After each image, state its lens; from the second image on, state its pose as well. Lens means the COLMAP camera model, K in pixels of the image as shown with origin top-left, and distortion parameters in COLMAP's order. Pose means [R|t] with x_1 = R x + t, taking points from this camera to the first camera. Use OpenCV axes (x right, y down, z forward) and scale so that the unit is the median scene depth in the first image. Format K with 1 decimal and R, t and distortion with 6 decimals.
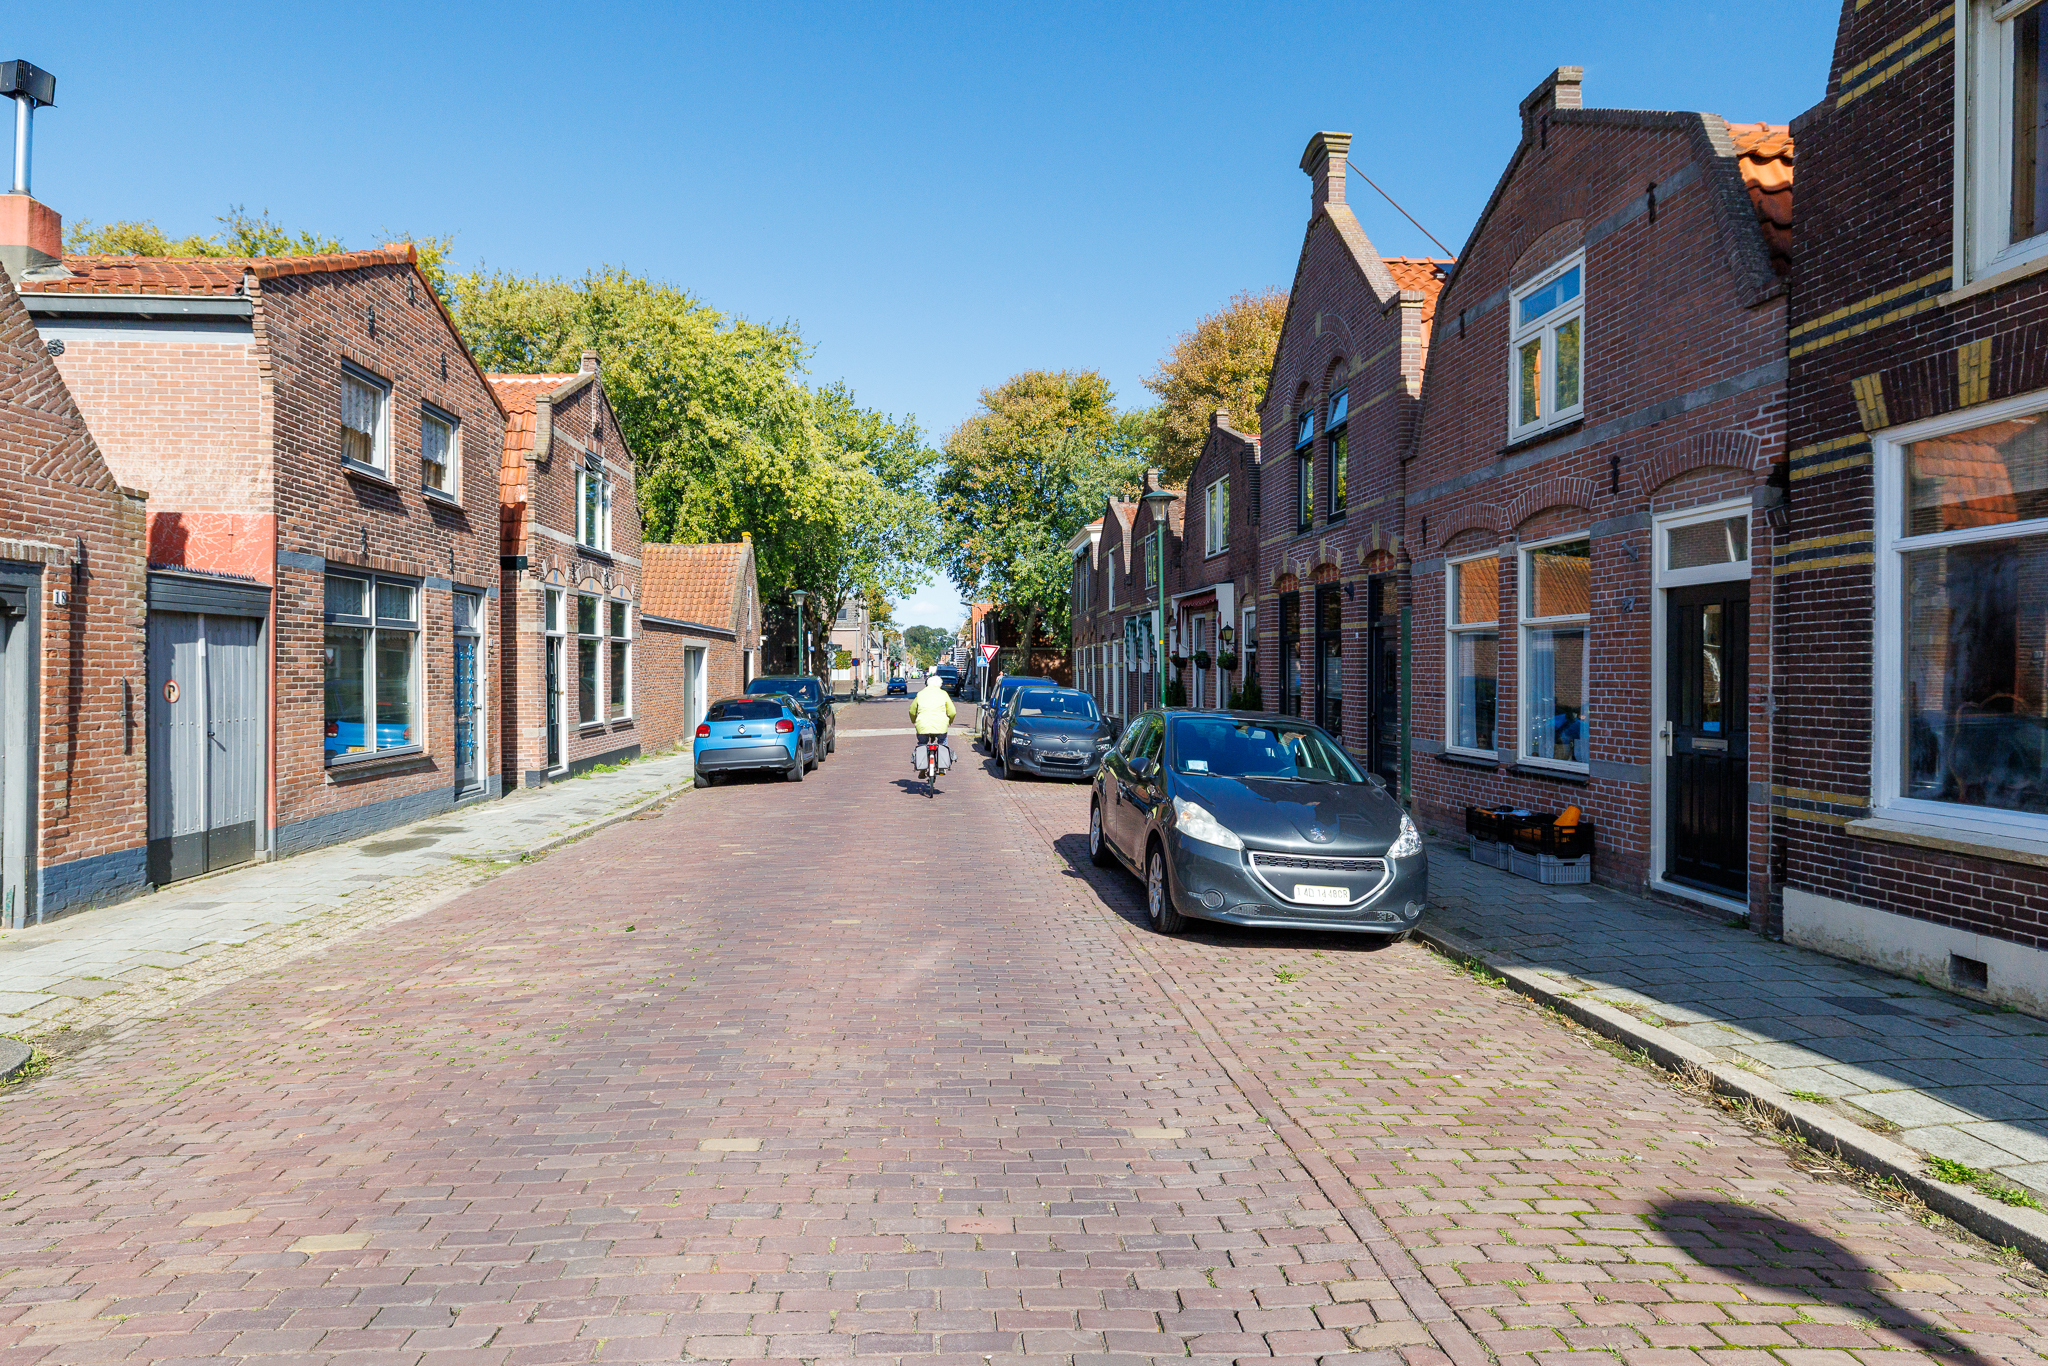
lens RADIAL K [[1135.2, 0, 1020.1], [0, 1135.2, 674.7], [0, 0, 1]] dist [0.003533, -0.002238]
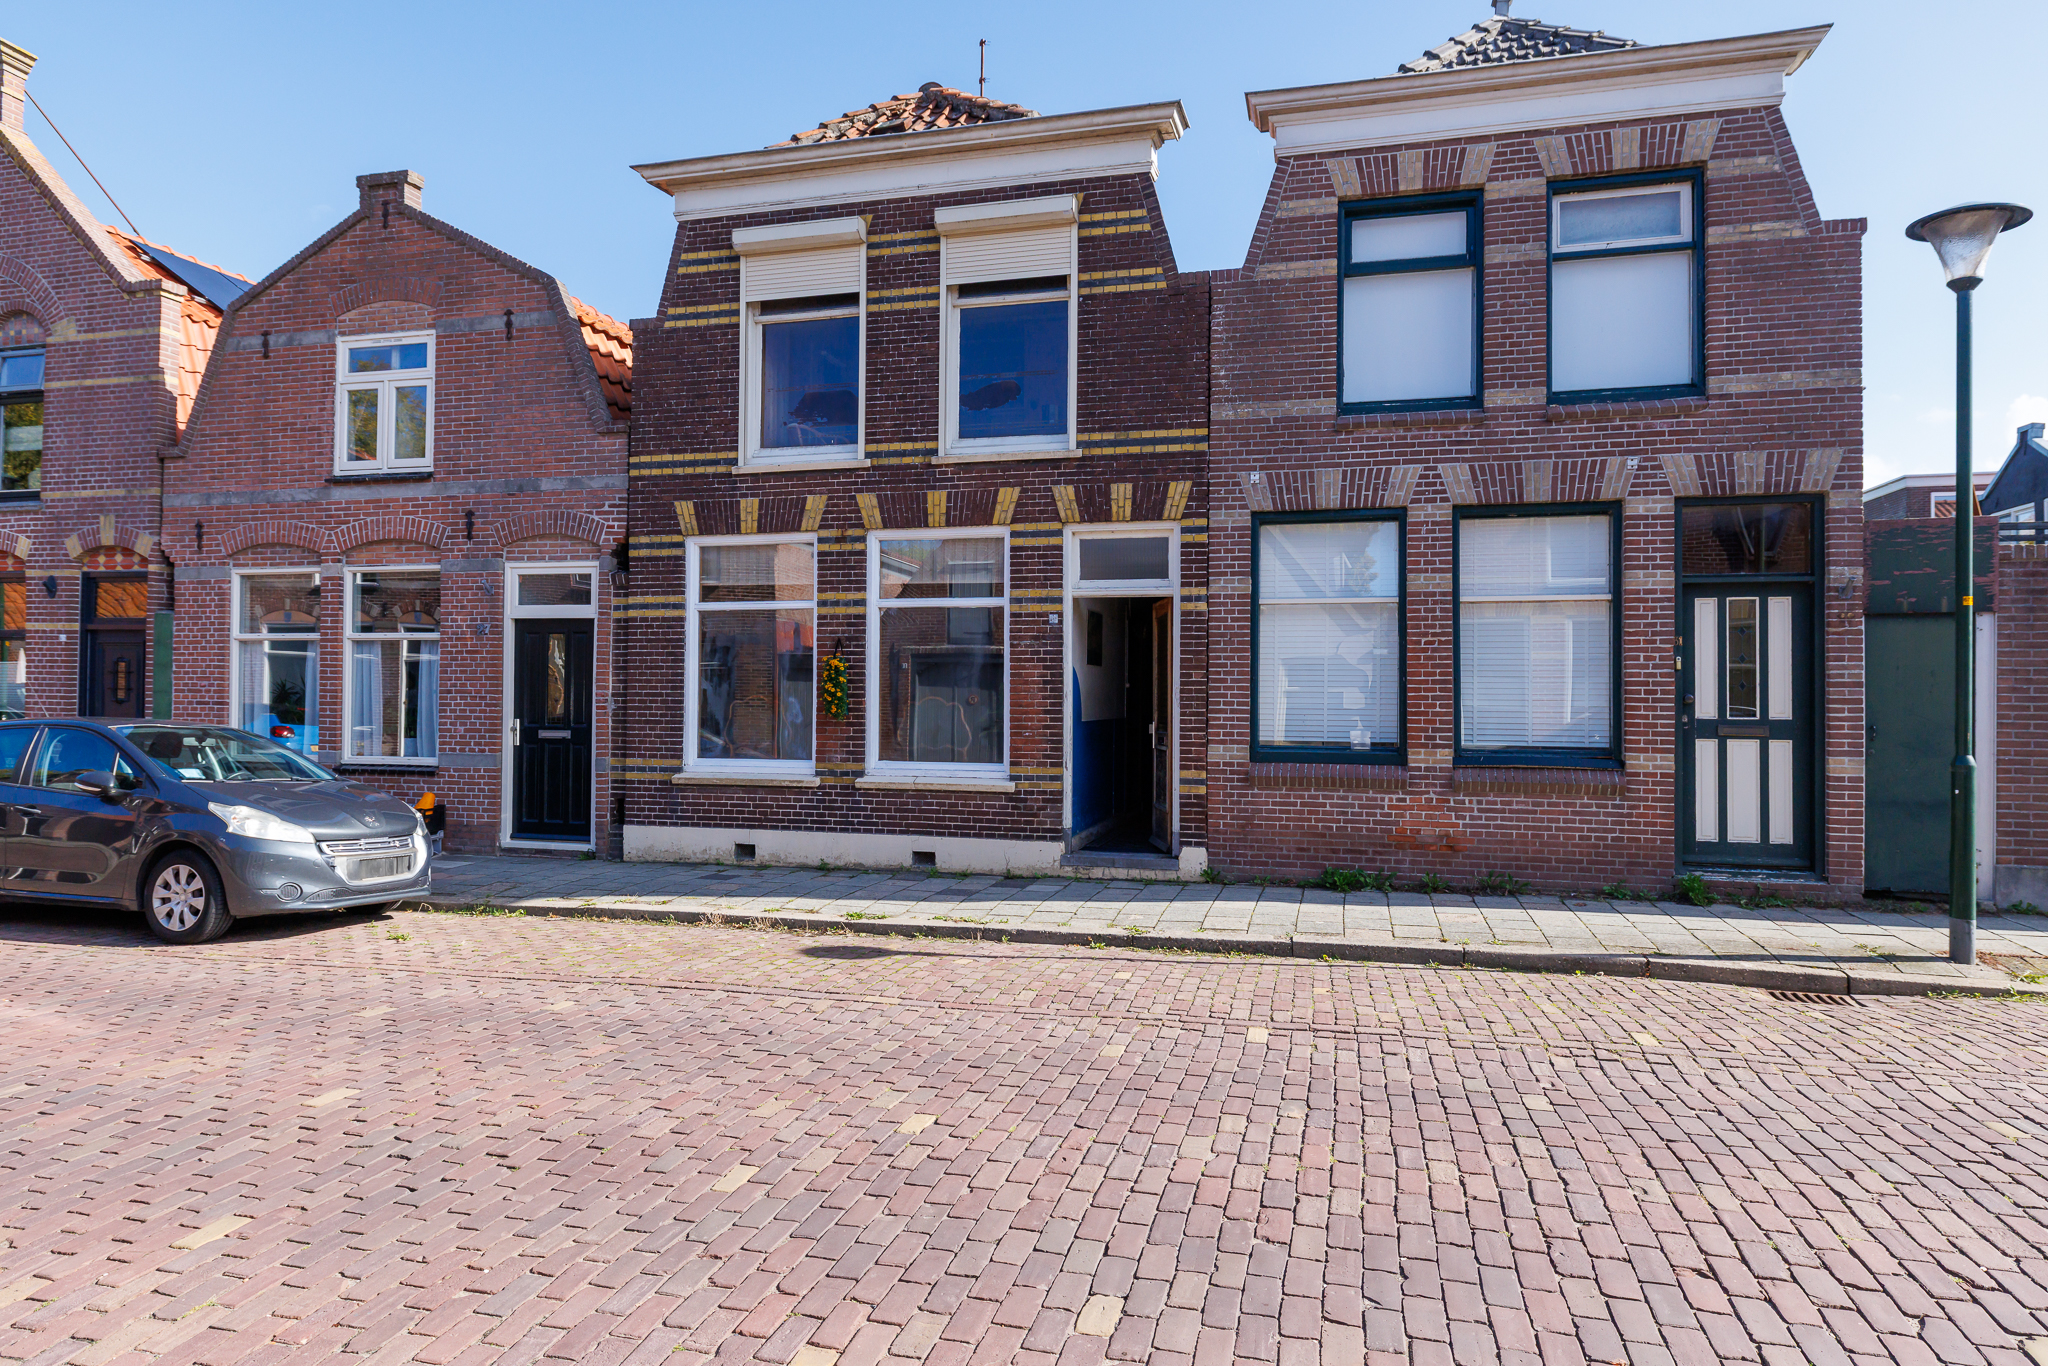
lens RADIAL K [[1227.1, 0, 1020.7], [0, 1227.1, 684.9], [0, 0, 1]] dist [0.008043, 0.001632]
pose [[0.318785, 0.005644, 0.947810, -0.709687], [-0.003754, 0.999982, -0.004692, 0.006549], [-0.947820, -0.002062, 0.318800, -0.017490]]
